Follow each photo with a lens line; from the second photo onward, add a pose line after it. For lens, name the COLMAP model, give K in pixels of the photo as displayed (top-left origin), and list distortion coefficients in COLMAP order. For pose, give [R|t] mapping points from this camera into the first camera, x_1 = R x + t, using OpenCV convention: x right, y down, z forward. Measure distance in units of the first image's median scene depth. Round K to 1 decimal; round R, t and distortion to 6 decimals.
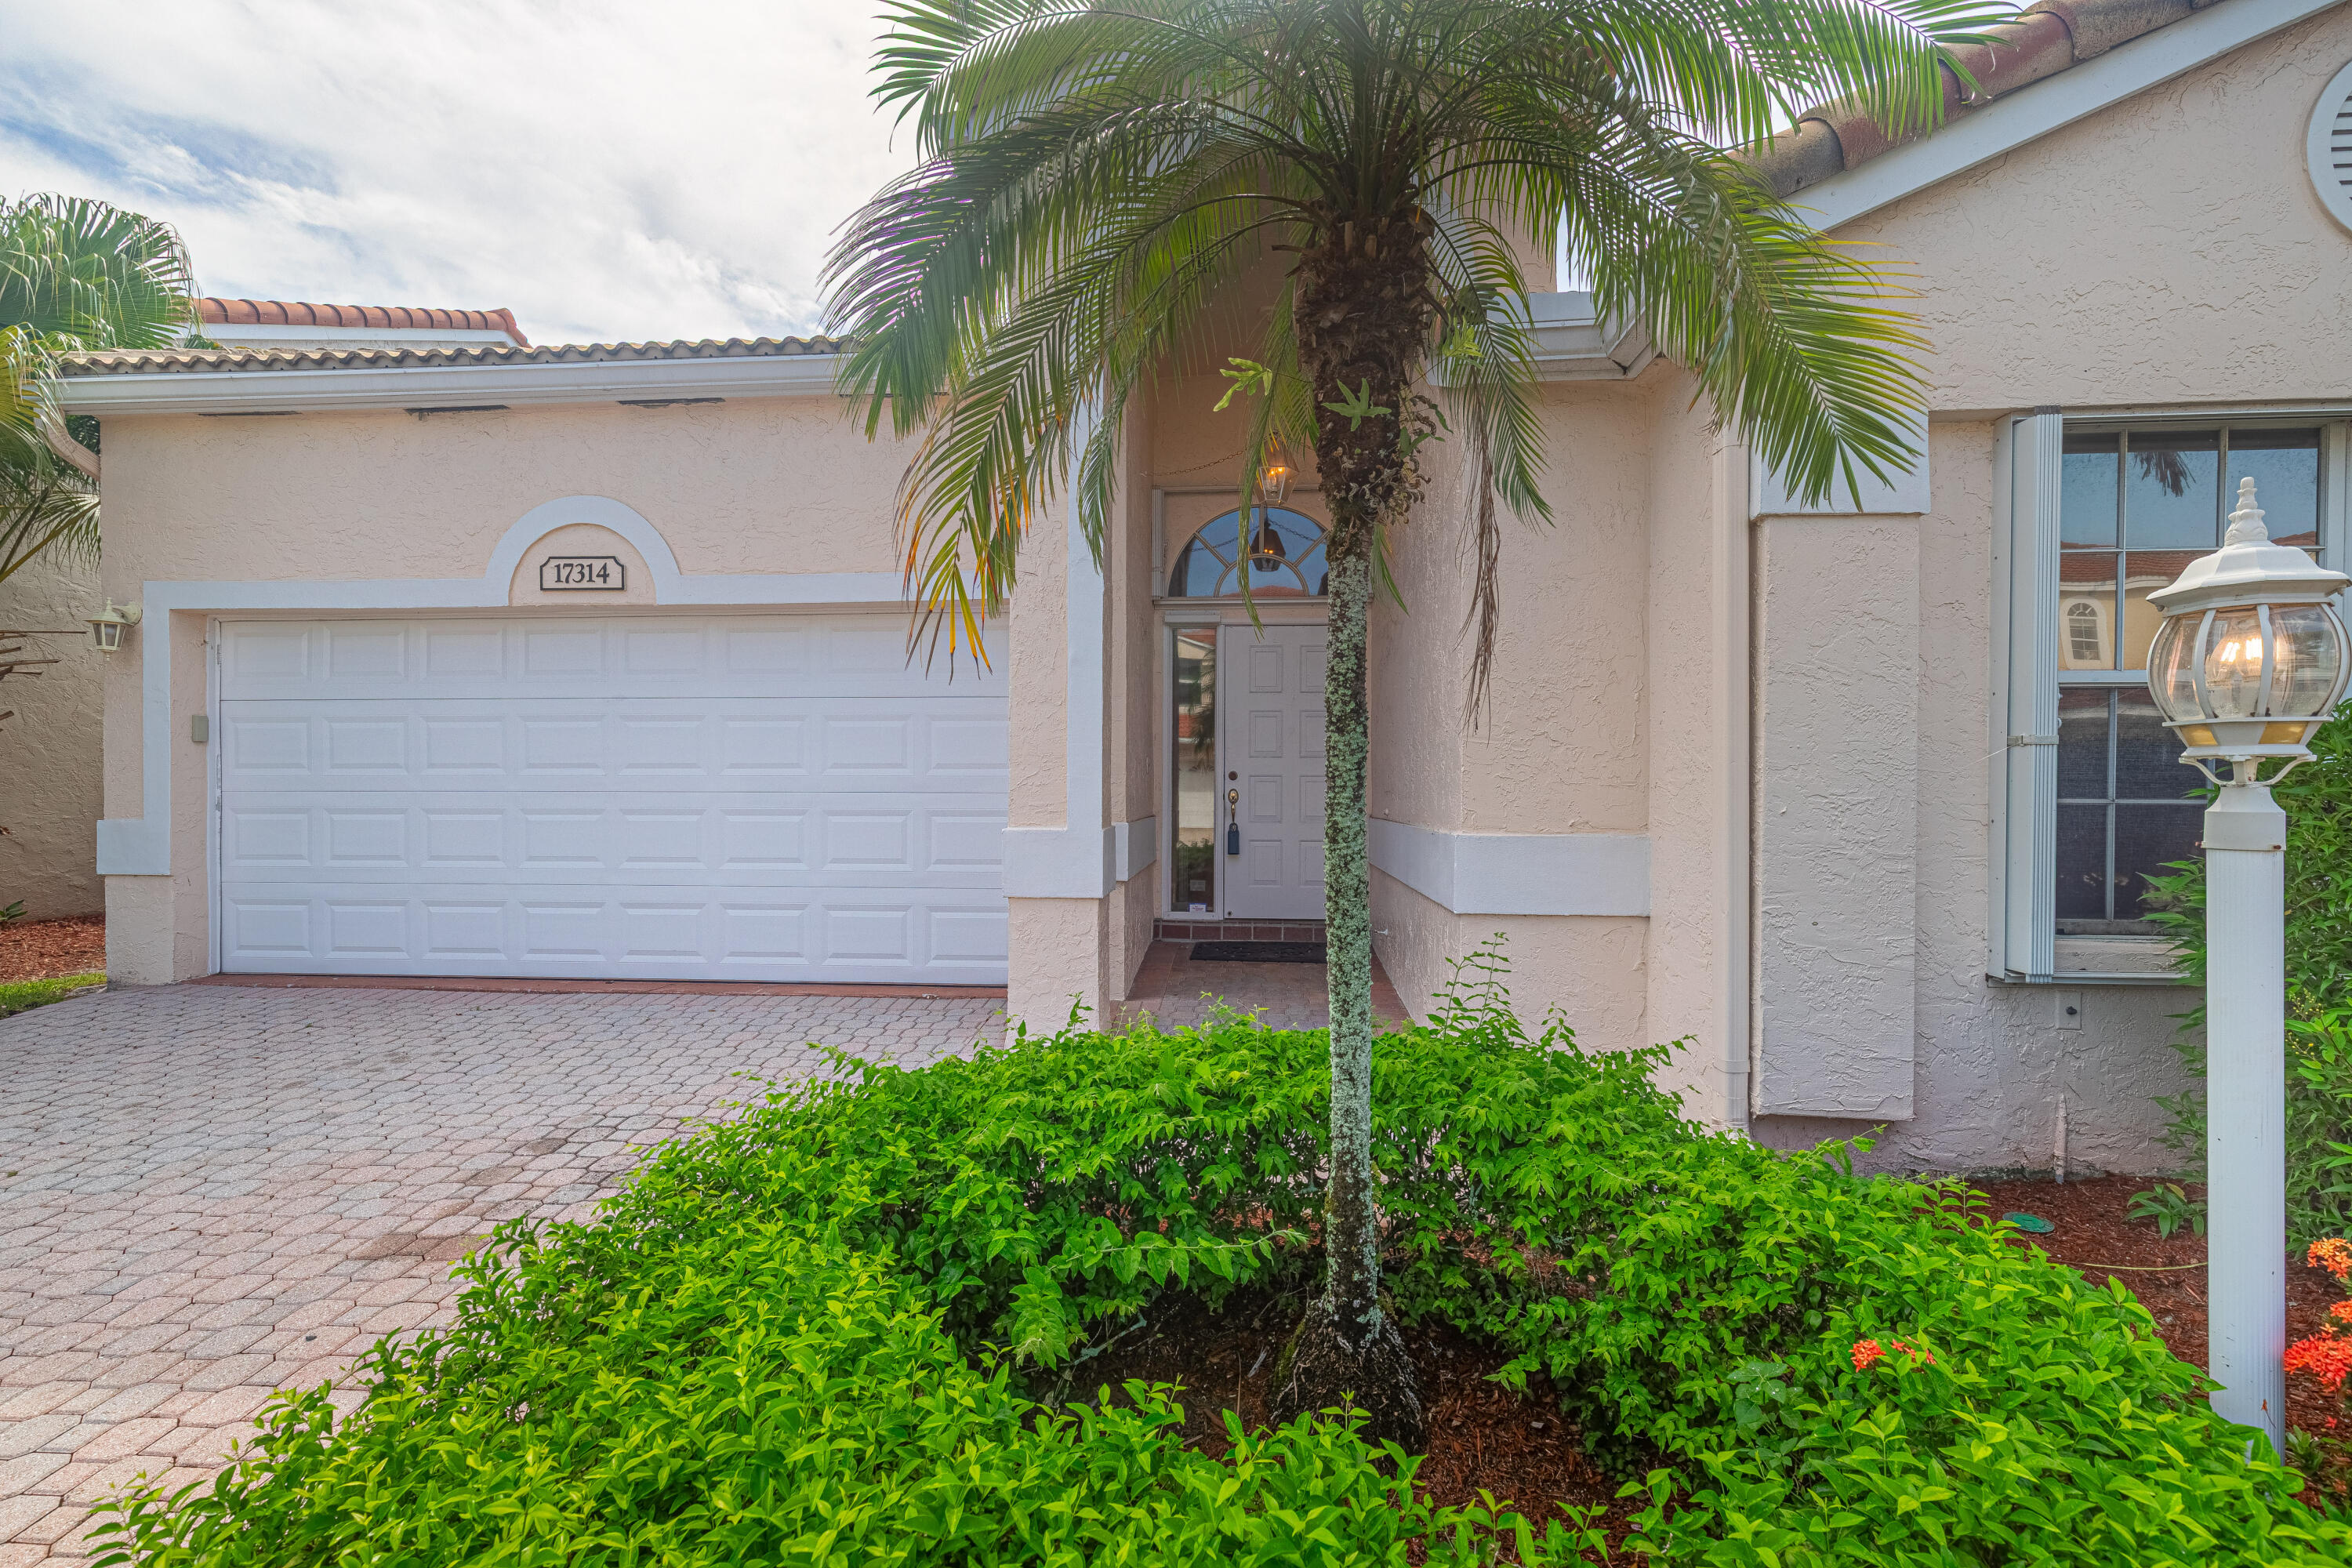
lens RADIAL K [[1038.5, 0, 1182.4], [0, 1038.5, 796.4], [0, 0, 1]] dist [-0.000123, 0.000074]
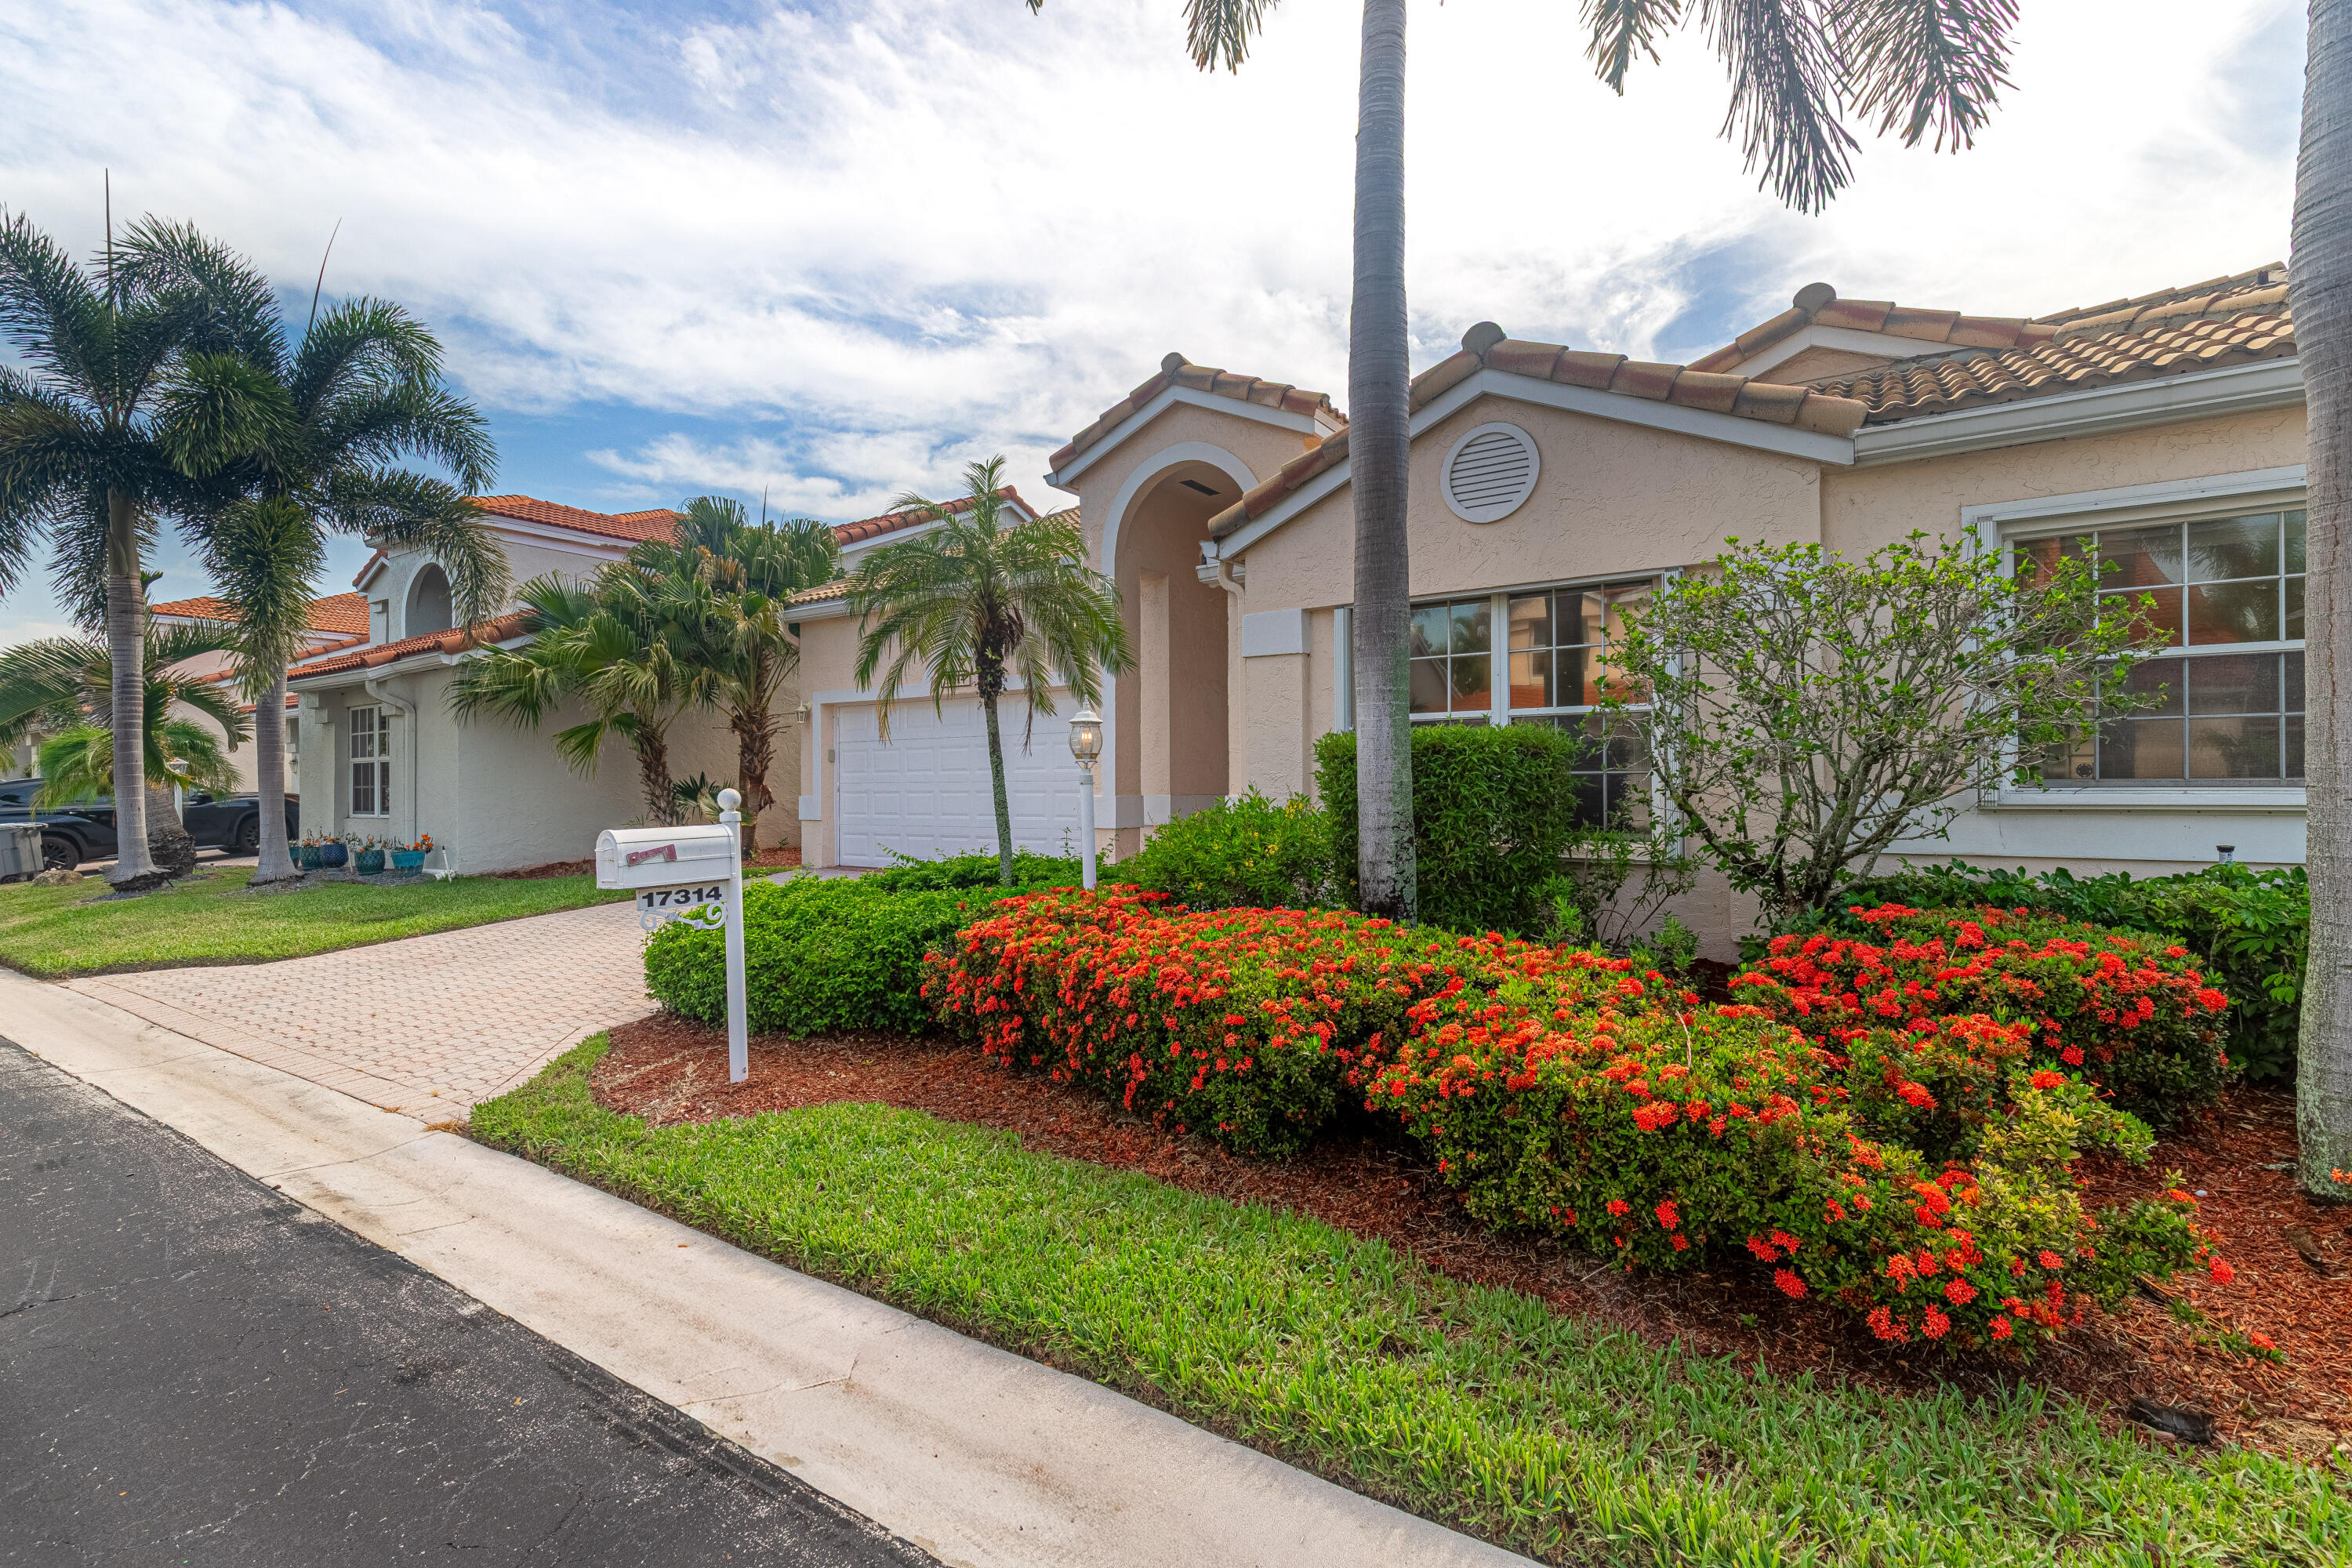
lens RADIAL K [[1038.5, 0, 1262.3], [0, 1038.5, 788.1], [0, 0, 1]] dist [-0.000123, 0.000074]
pose [[0.886292, -0.009840, -0.463023, 0.976834], [0.010139, 0.999947, -0.001843, 0.020701], [0.463016, -0.003061, 0.886345, -0.598872]]
